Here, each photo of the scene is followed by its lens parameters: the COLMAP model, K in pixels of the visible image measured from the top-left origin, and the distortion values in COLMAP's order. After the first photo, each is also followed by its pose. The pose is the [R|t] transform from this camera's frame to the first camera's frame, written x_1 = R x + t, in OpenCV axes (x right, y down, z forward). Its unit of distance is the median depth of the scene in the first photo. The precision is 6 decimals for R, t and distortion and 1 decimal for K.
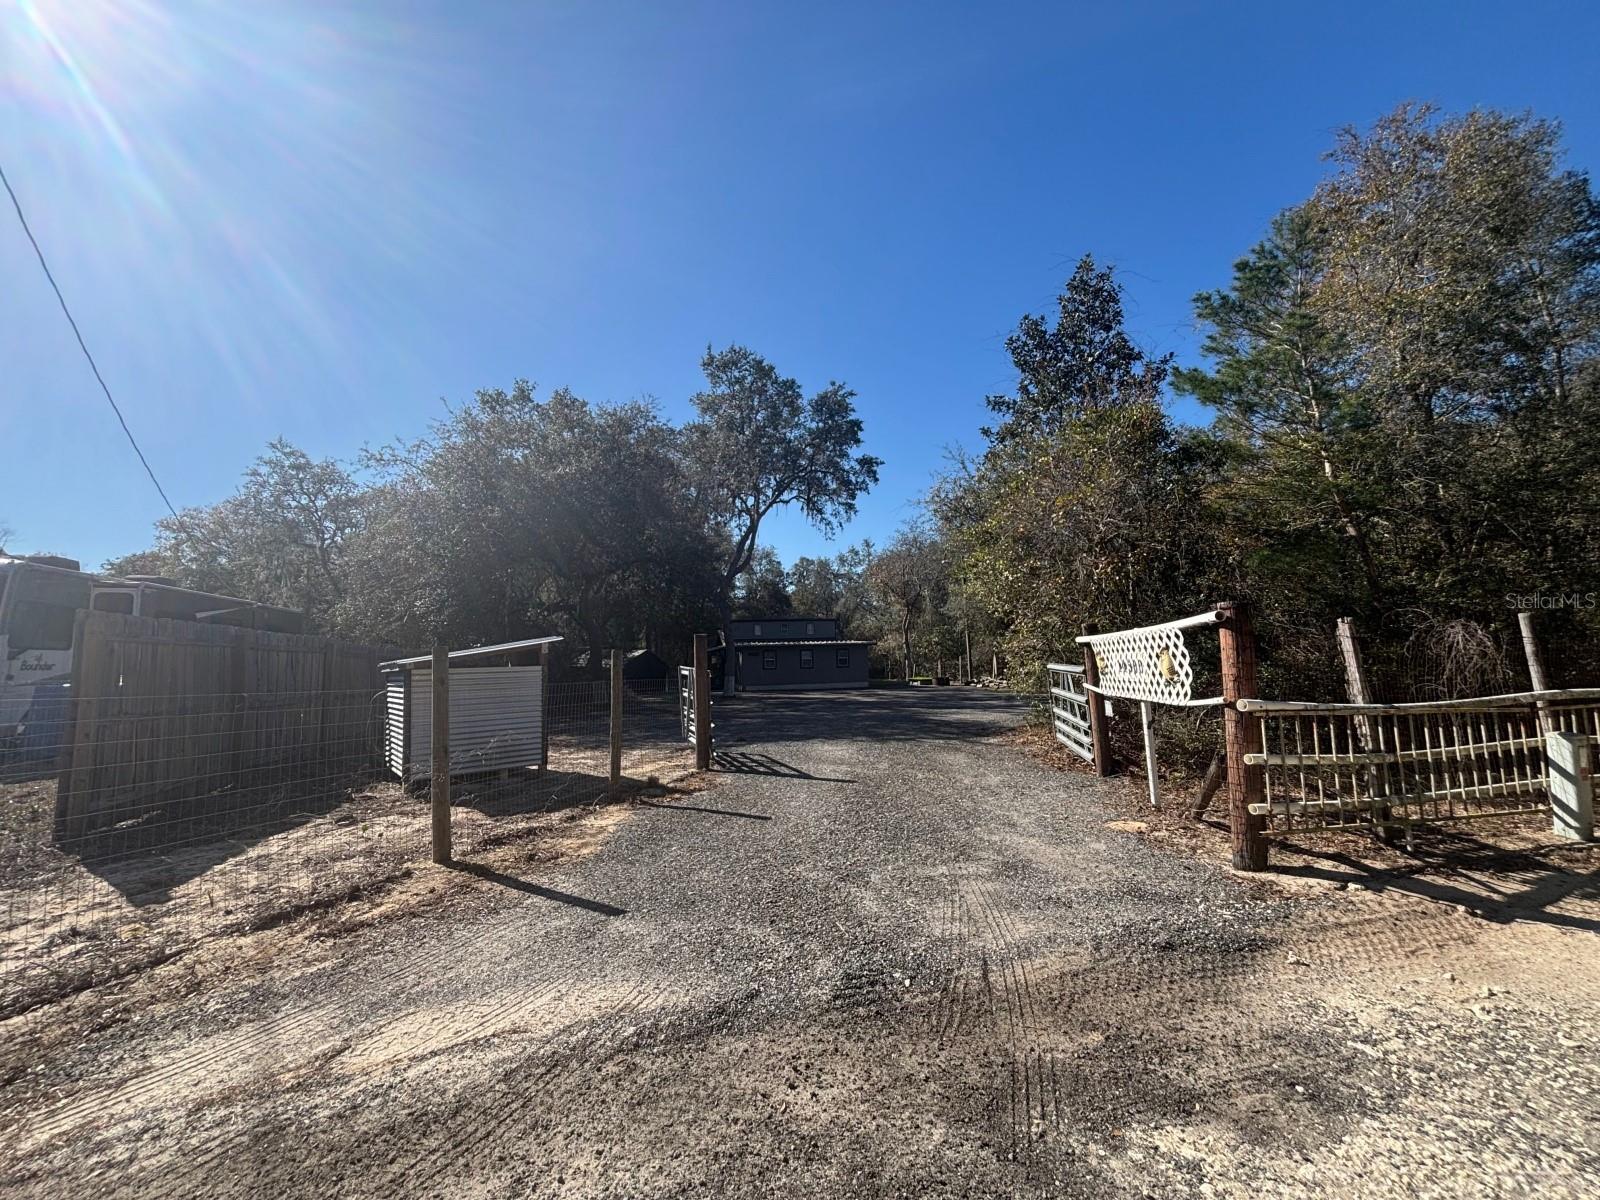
lens RADIAL K [[649.1, 0, 794.7], [0, 649.1, 598.3], [0, 0, 1]] dist [0.003715, 0.000065]
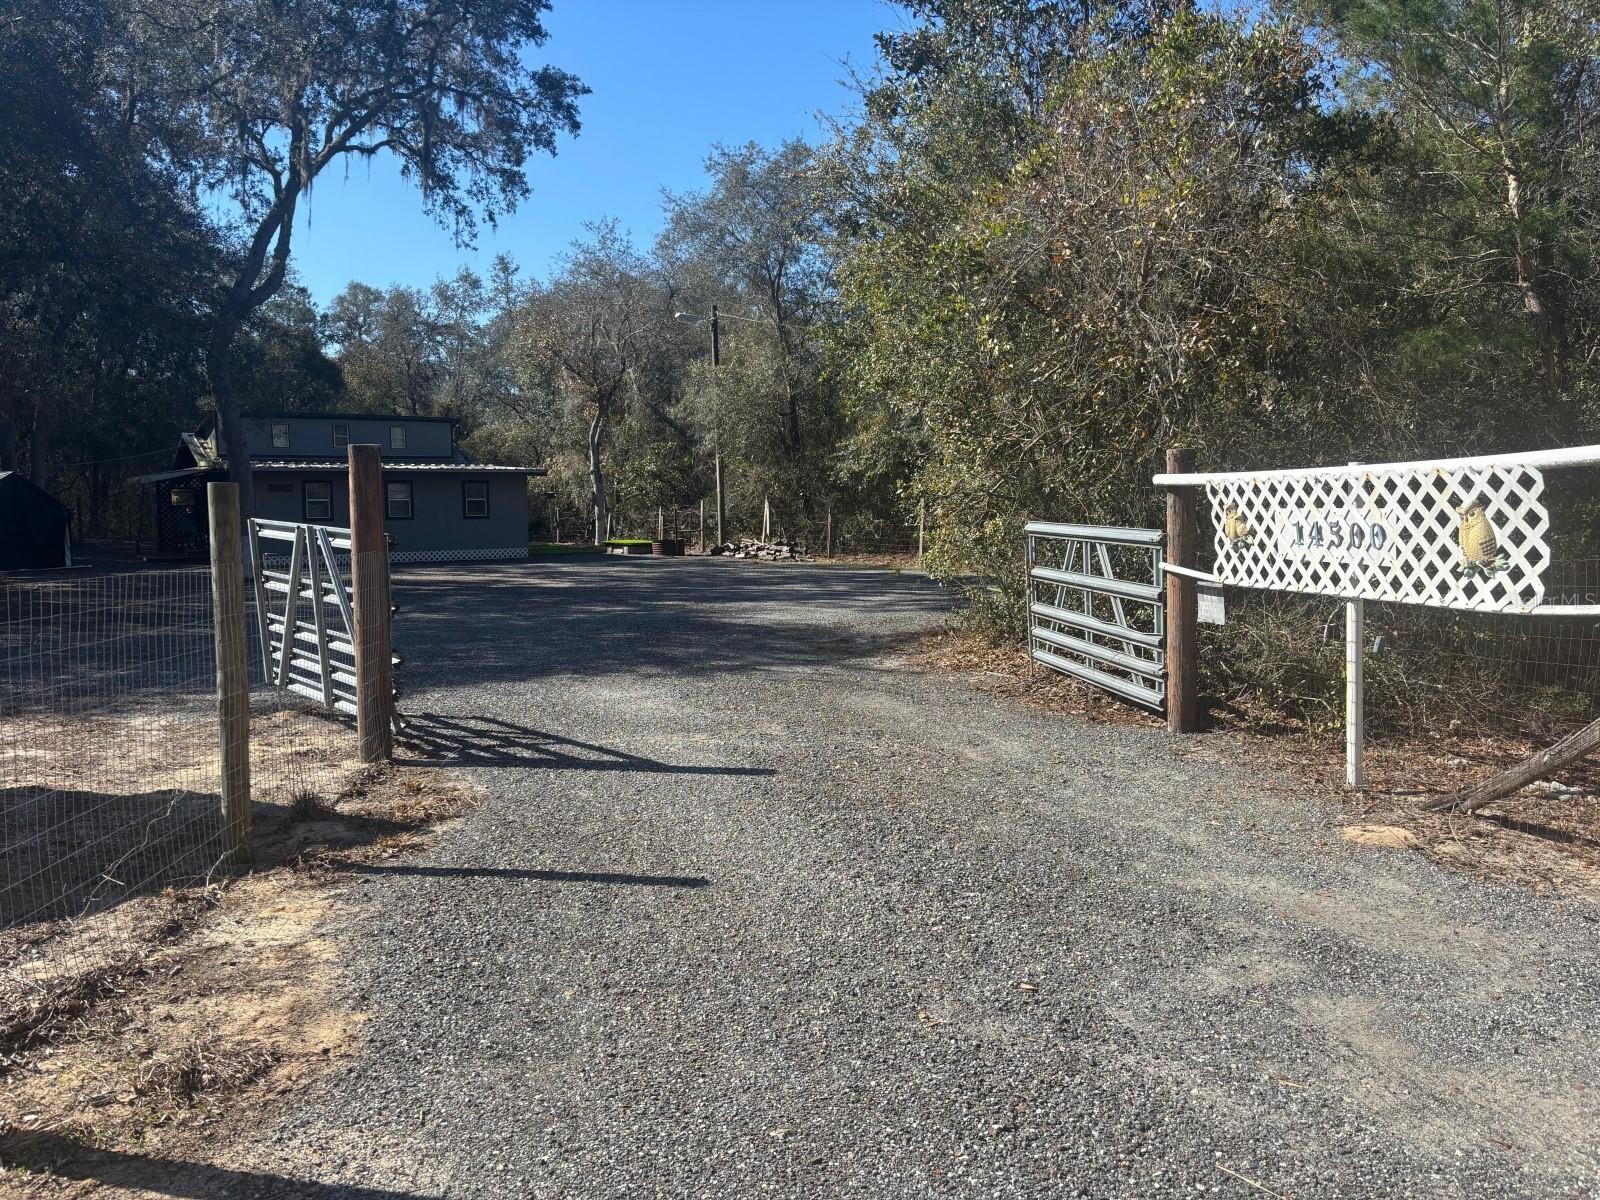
lens RADIAL K [[1222.5, 0, 797.8], [0, 1222.5, 607.5], [0, 0, 1]] dist [0.047258, -0.052828]
pose [[0.929355, -0.015200, 0.368873, -0.059018], [-0.050869, 0.984350, 0.168723, 0.003881], [-0.365665, -0.175568, 0.914038, 0.055731]]
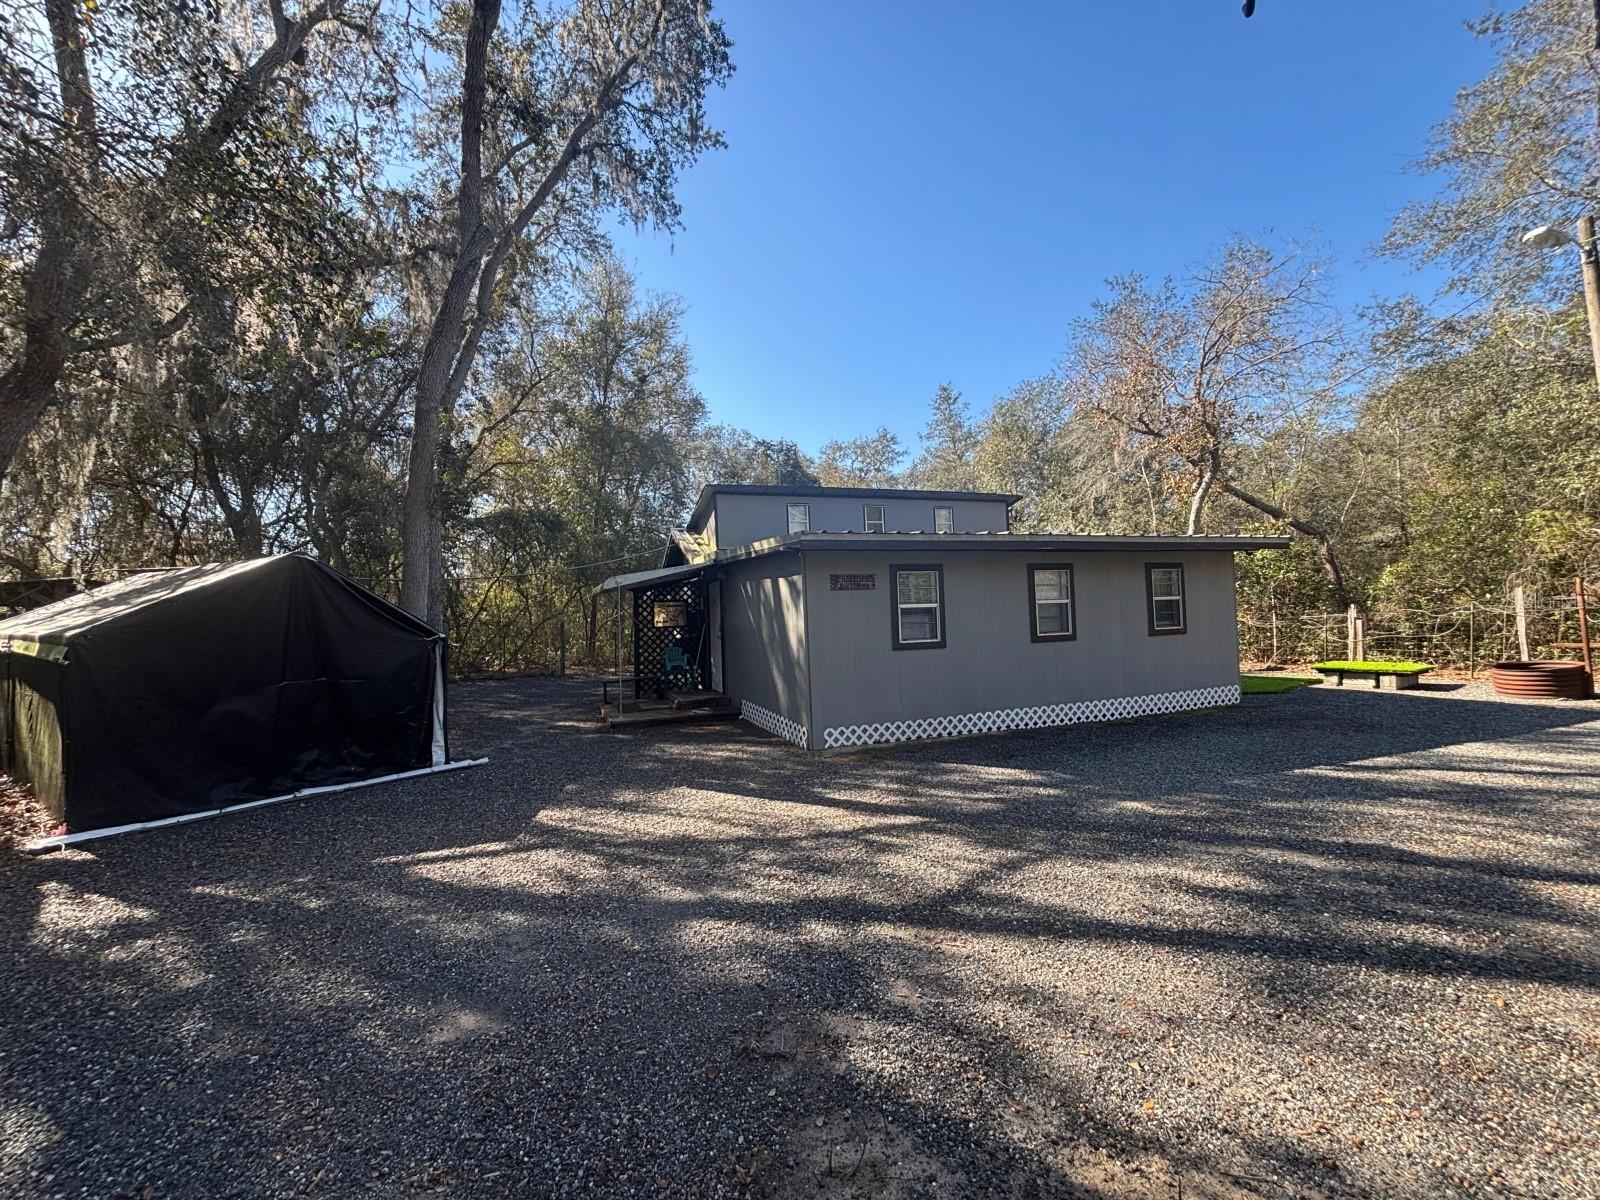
lens RADIAL K [[647.9, 0, 793.4], [0, 647.9, 600.3], [0, 0, 1]] dist [0.026551, -0.030056]
pose [[0.992515, 0.006642, 0.121938, -0.149723], [-0.014460, 0.997887, 0.063338, 0.102824], [-0.121260, -0.064627, 0.990515, 1.018628]]
